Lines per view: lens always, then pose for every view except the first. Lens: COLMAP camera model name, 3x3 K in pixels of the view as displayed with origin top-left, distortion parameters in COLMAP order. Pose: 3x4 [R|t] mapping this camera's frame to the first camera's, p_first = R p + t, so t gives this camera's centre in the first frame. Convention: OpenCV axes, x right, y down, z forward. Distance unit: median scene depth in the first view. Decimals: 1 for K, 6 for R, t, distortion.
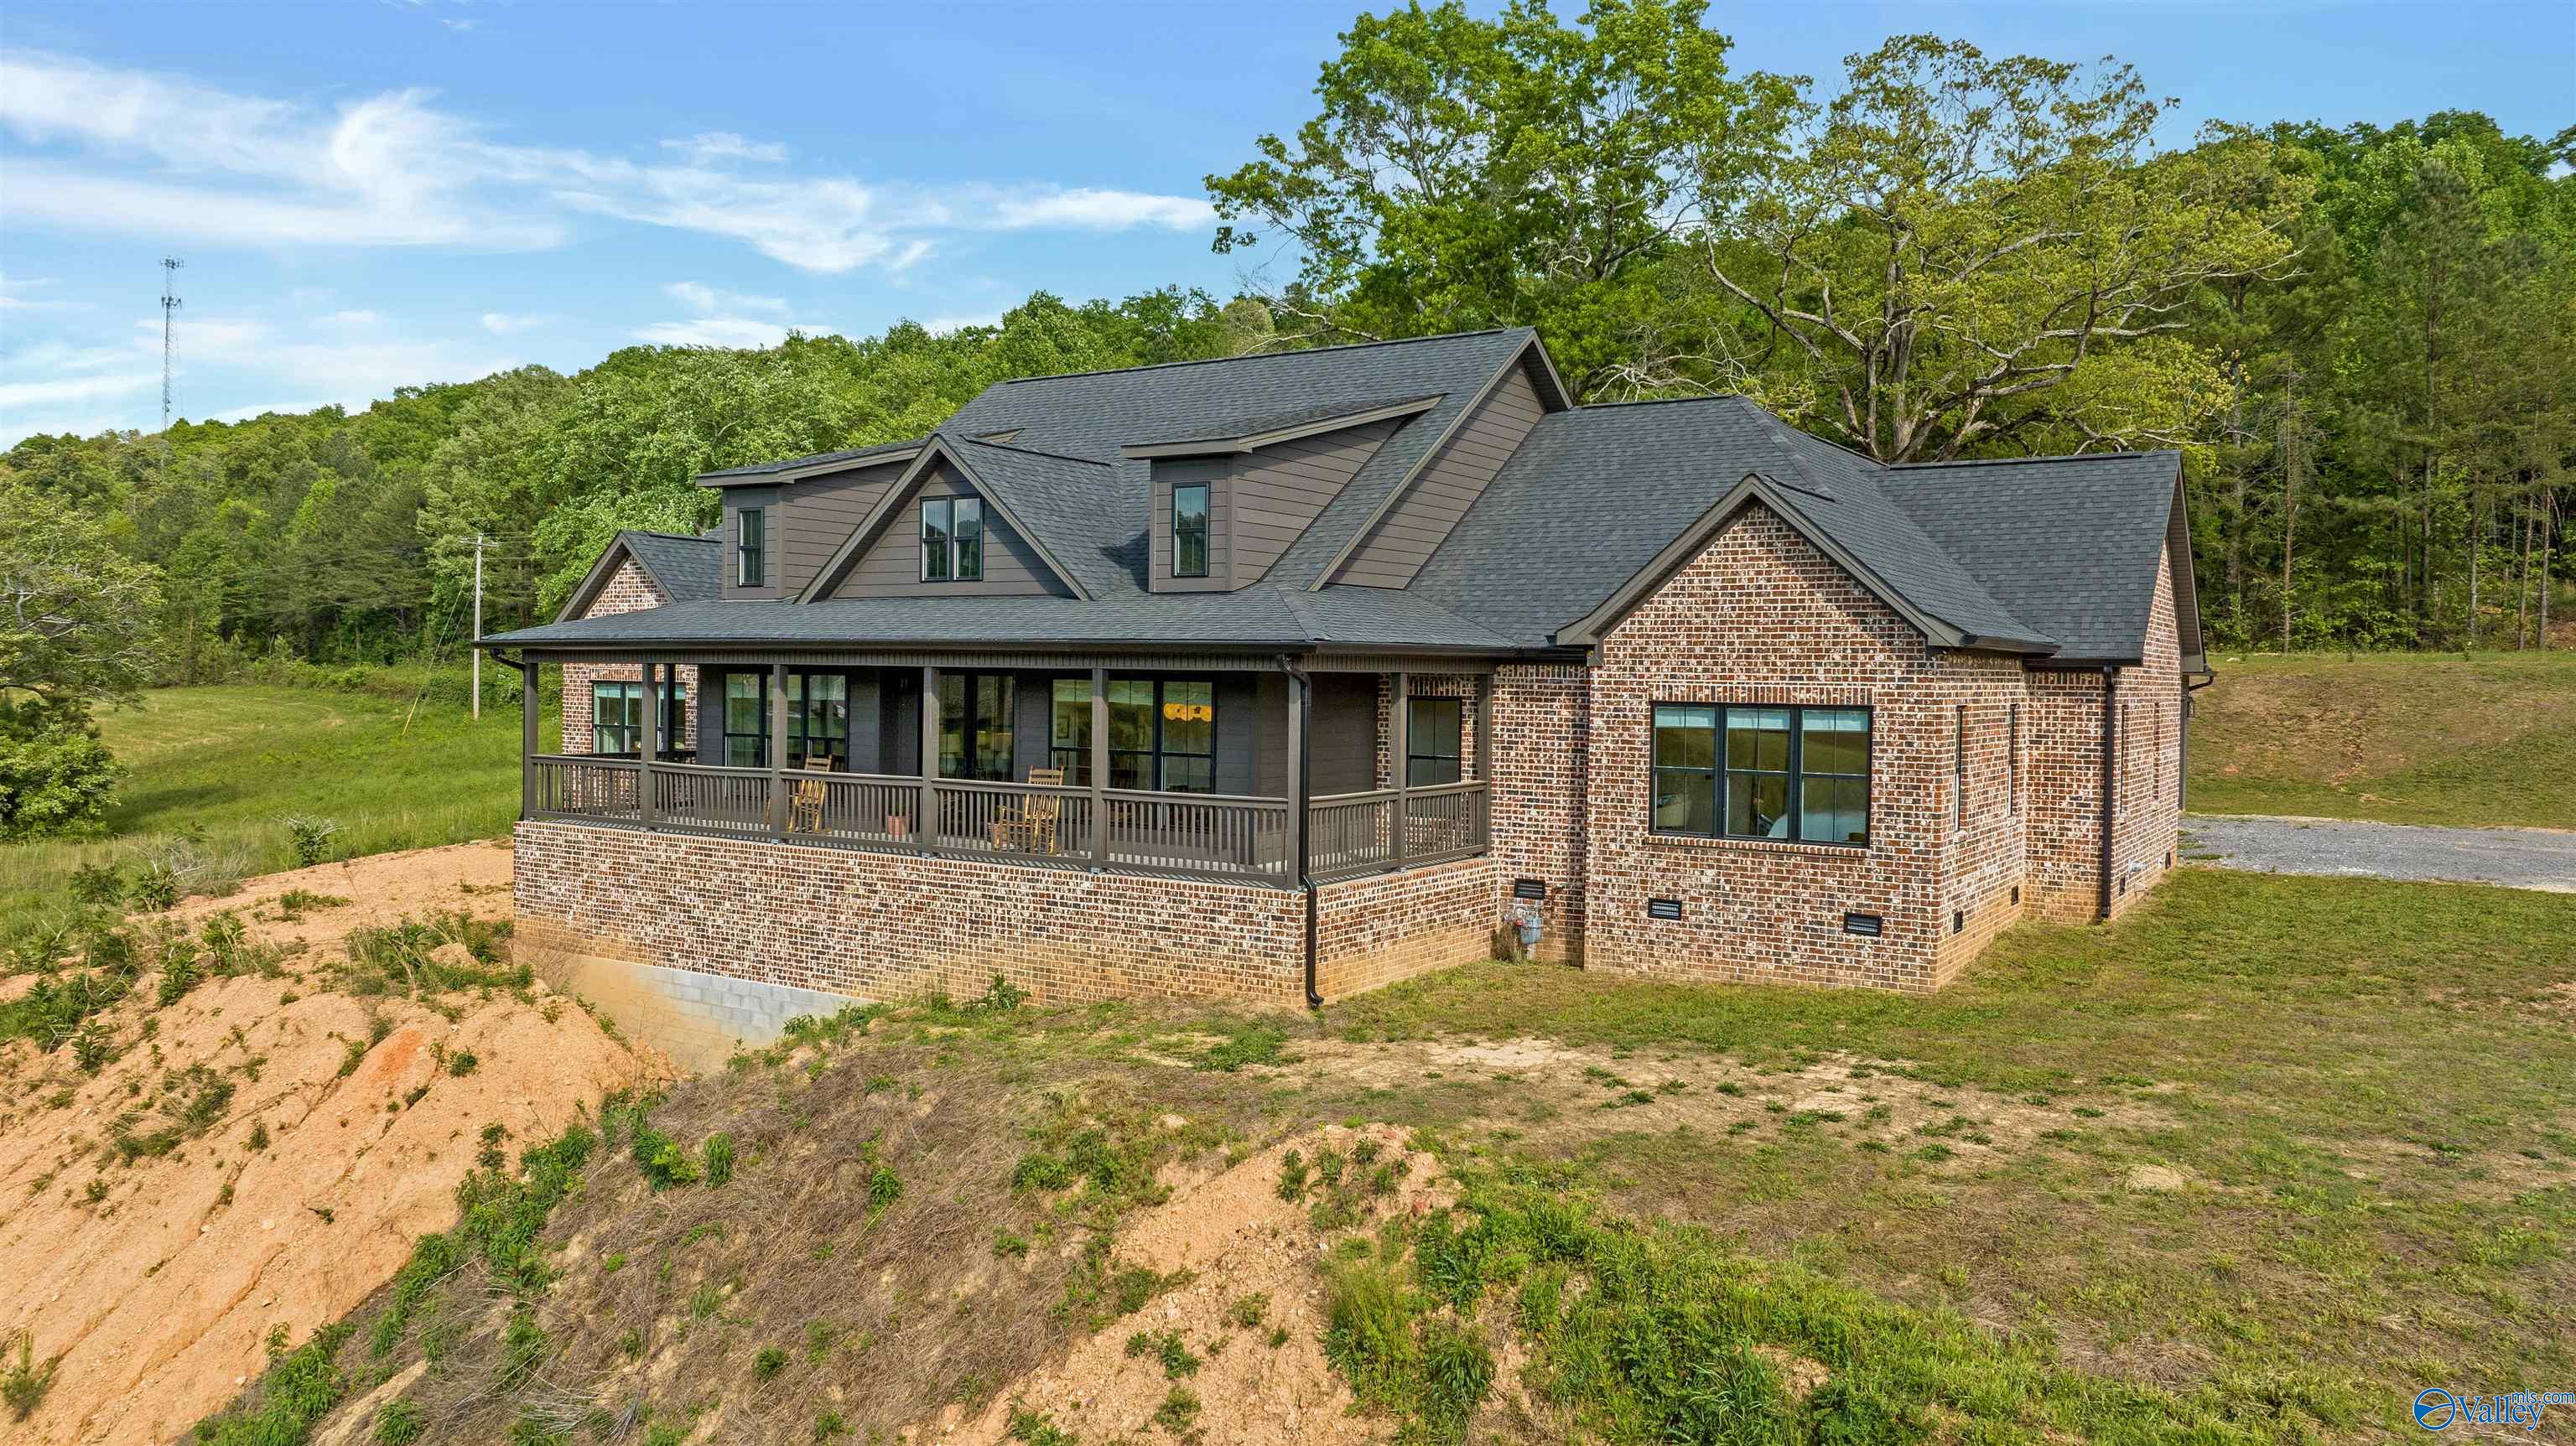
lens RADIAL K [[1817.1, 0, 1286.4], [0, 1817.1, 726.4], [0, 0, 1]] dist [-0.032594, 0.023584]
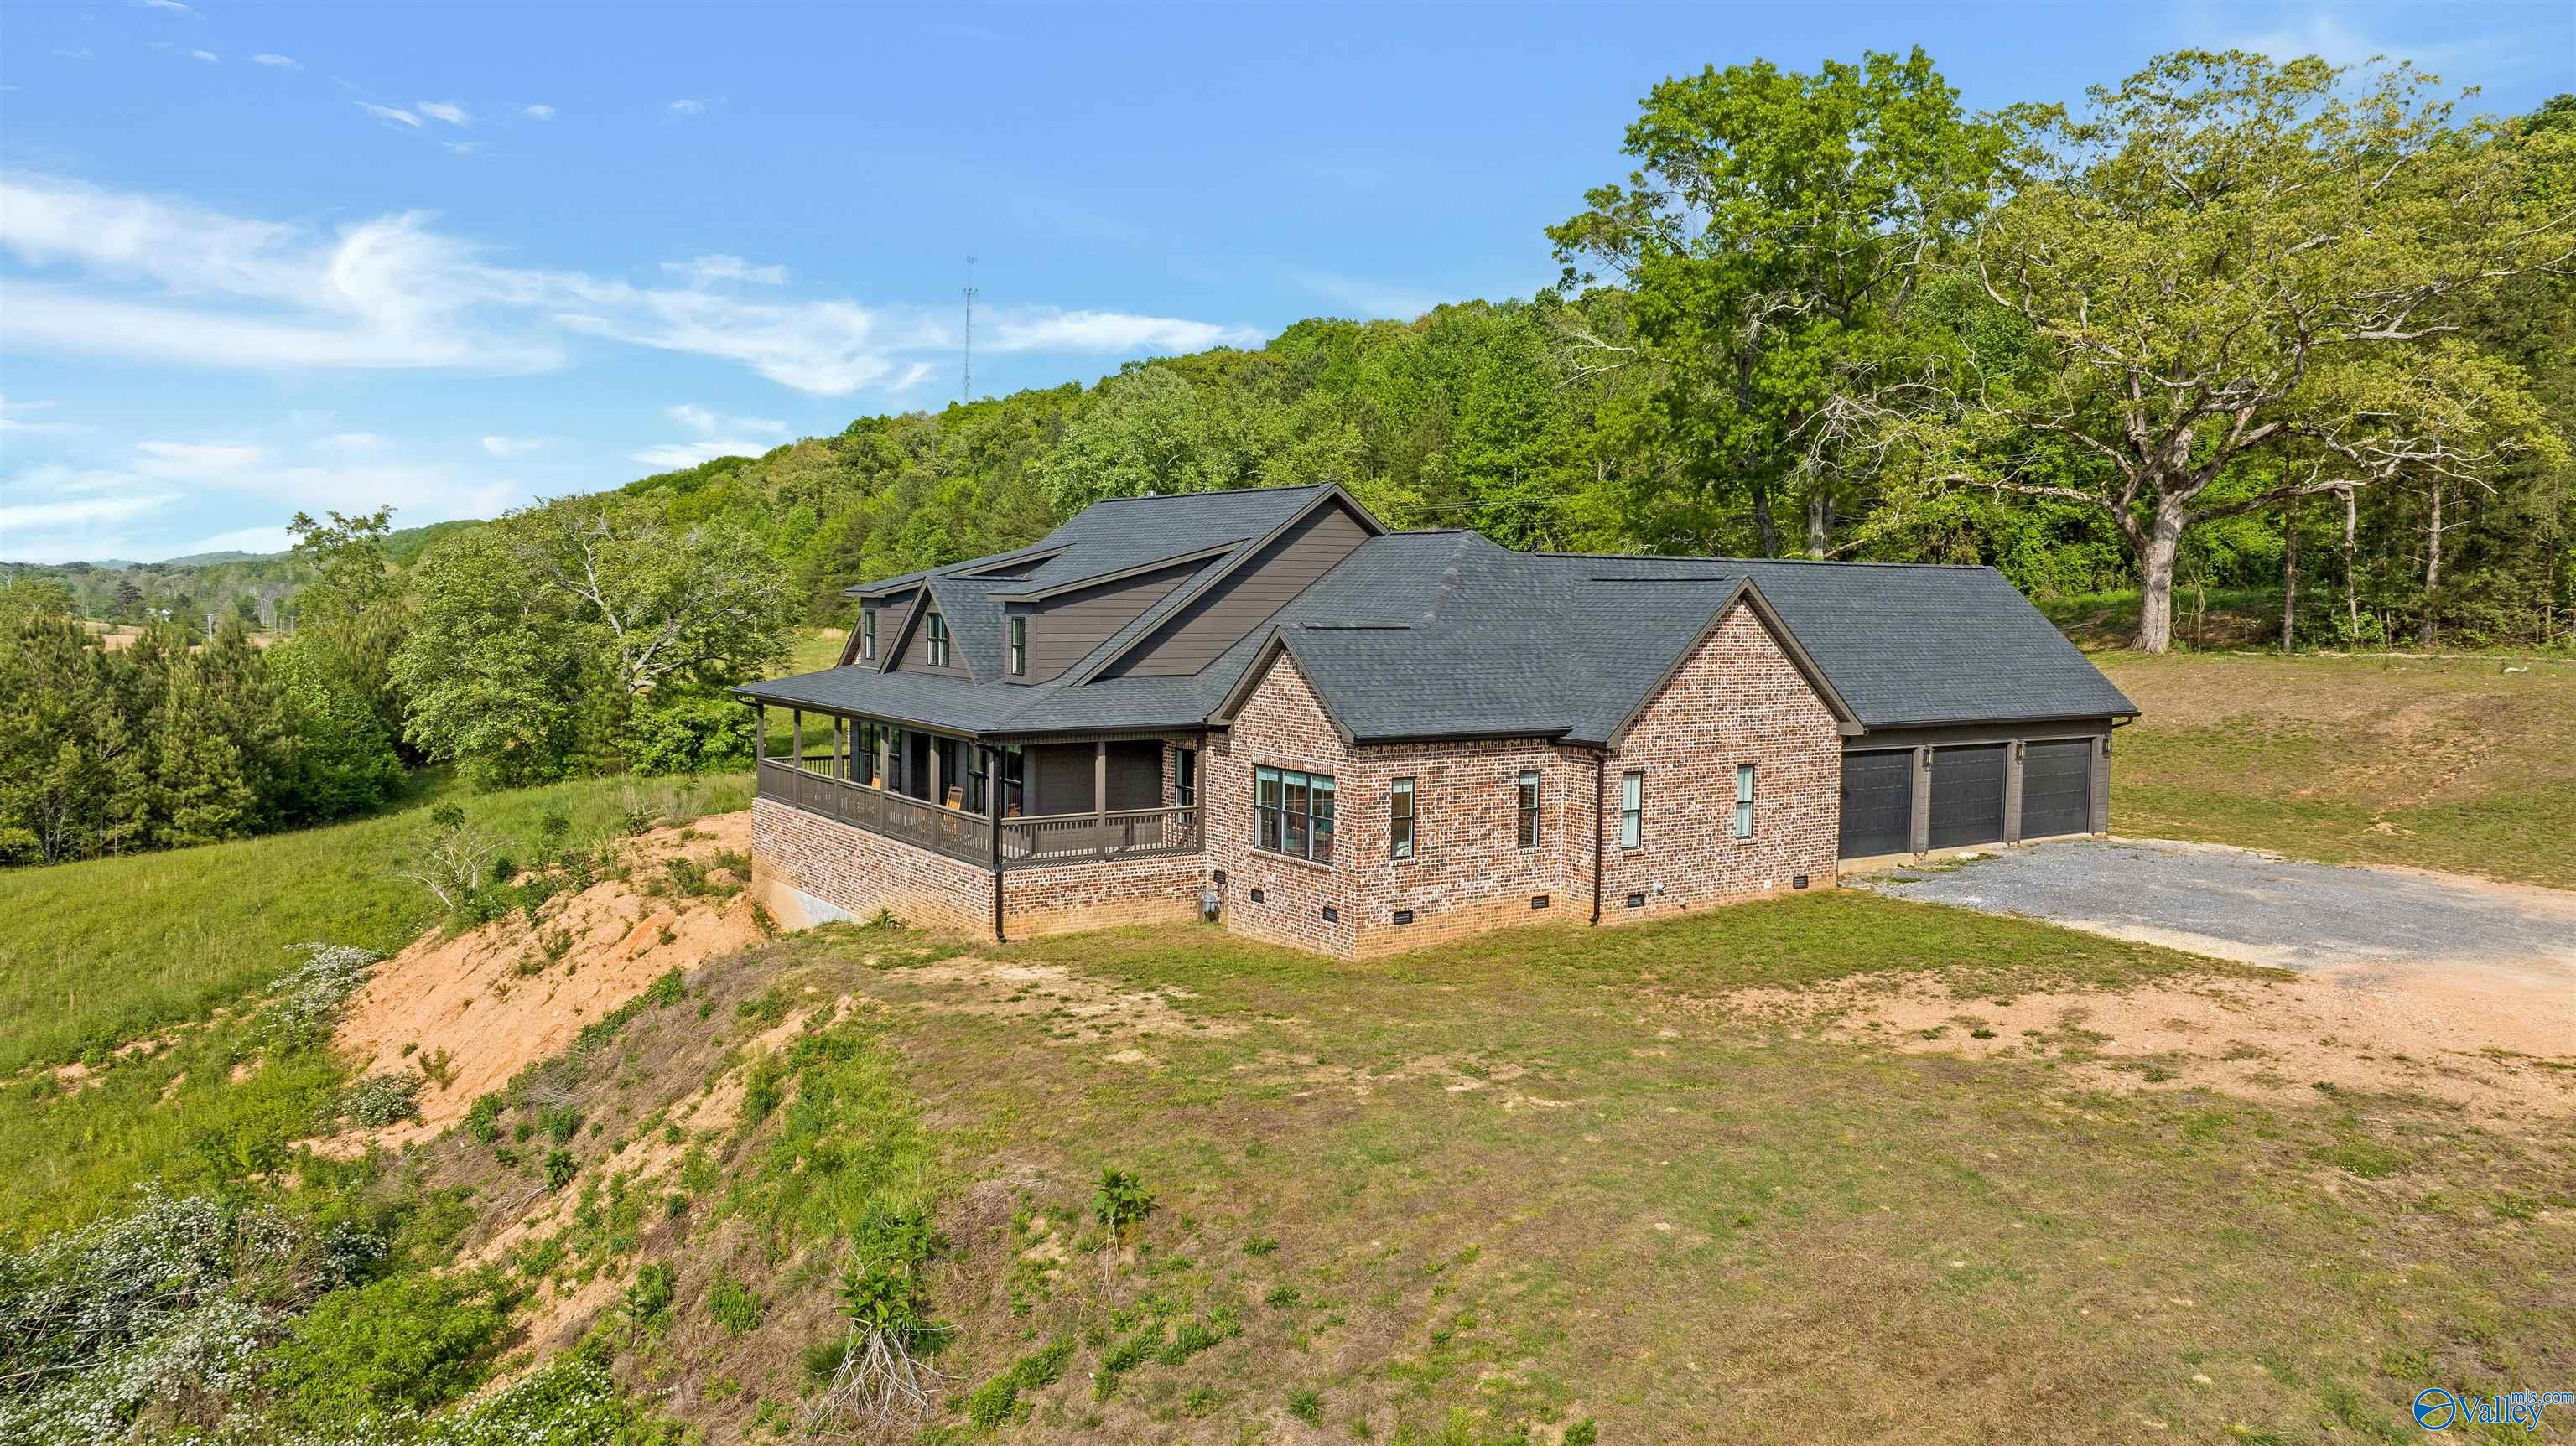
lens RADIAL K [[1817.1, 0, 1287.9], [0, 1817.1, 726.1], [0, 0, 1]] dist [-0.032594, 0.023584]
pose [[0.921260, 0.028537, -0.387900, 0.798918], [-0.012915, 0.998999, 0.042822, -0.108217], [0.388734, -0.034441, 0.920706, -0.409009]]
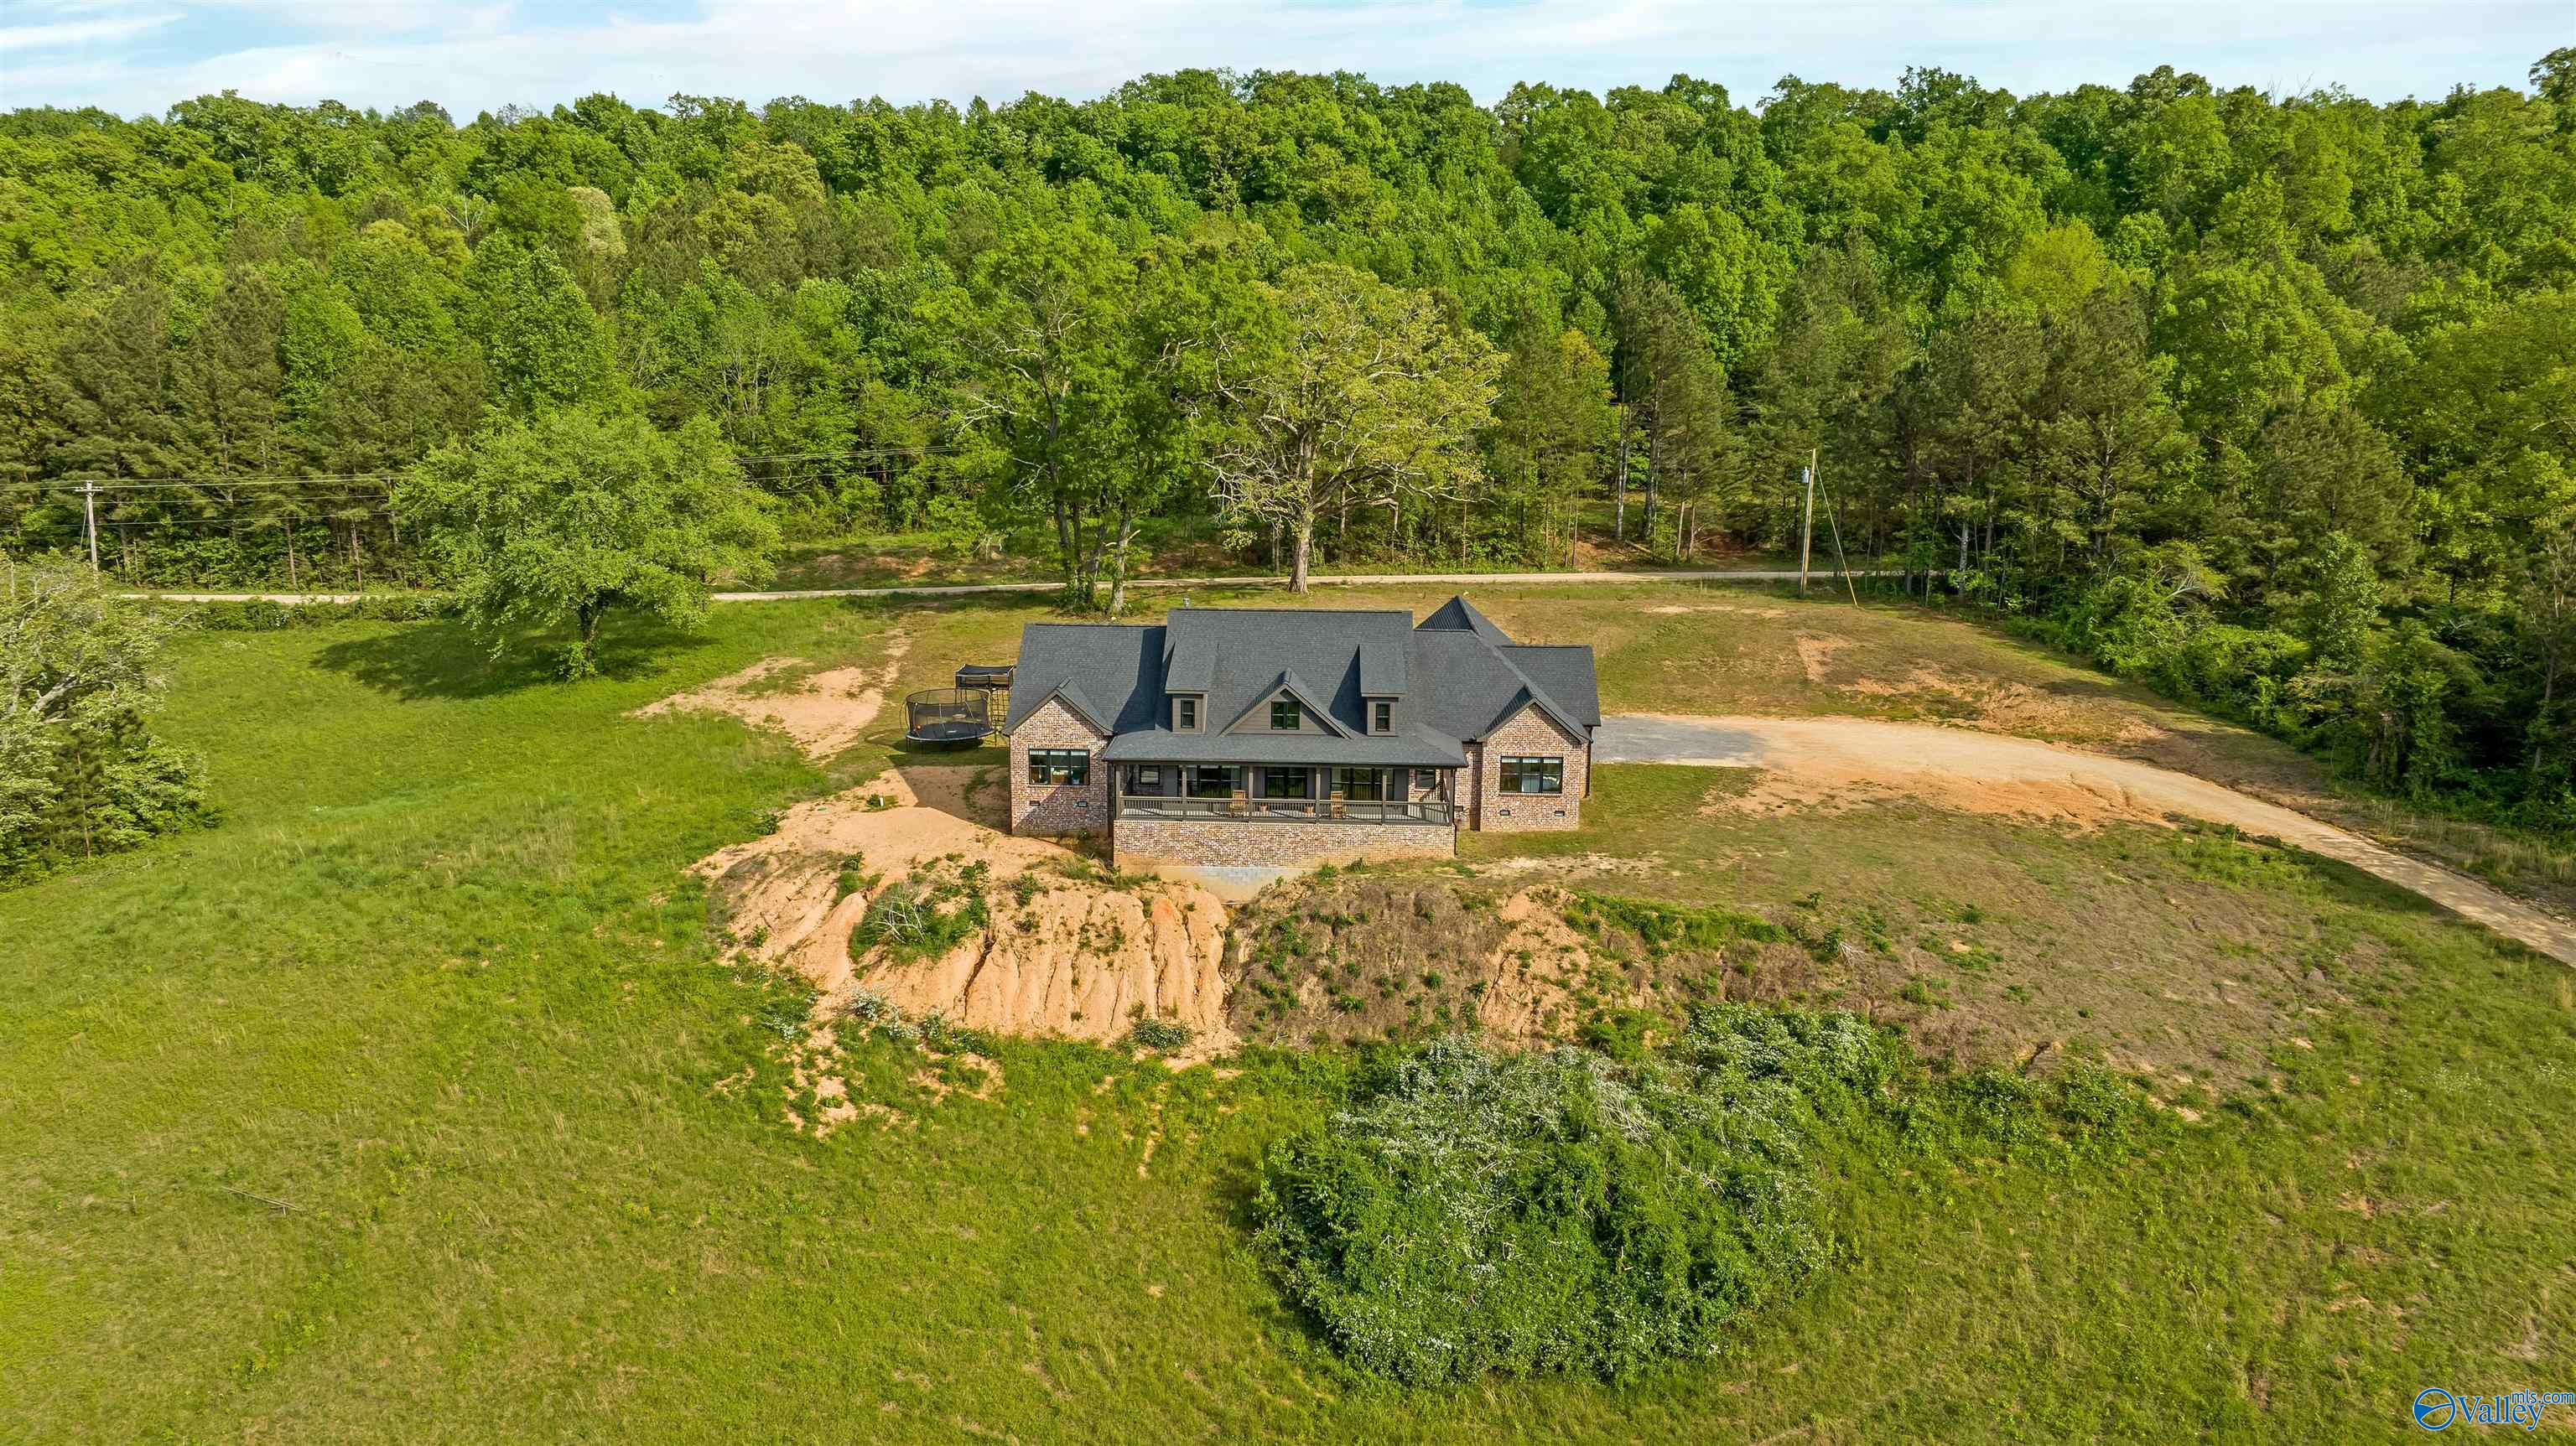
lens RADIAL K [[1817.1, 0, 1292.9], [0, 1817.1, 723.1], [0, 0, 1]] dist [-0.032594, 0.023584]
pose [[0.853021, -0.101366, 0.511938, -1.874885], [0.013896, 0.985019, 0.171884, -0.663632], [-0.521692, -0.139506, 0.841650, -1.692210]]
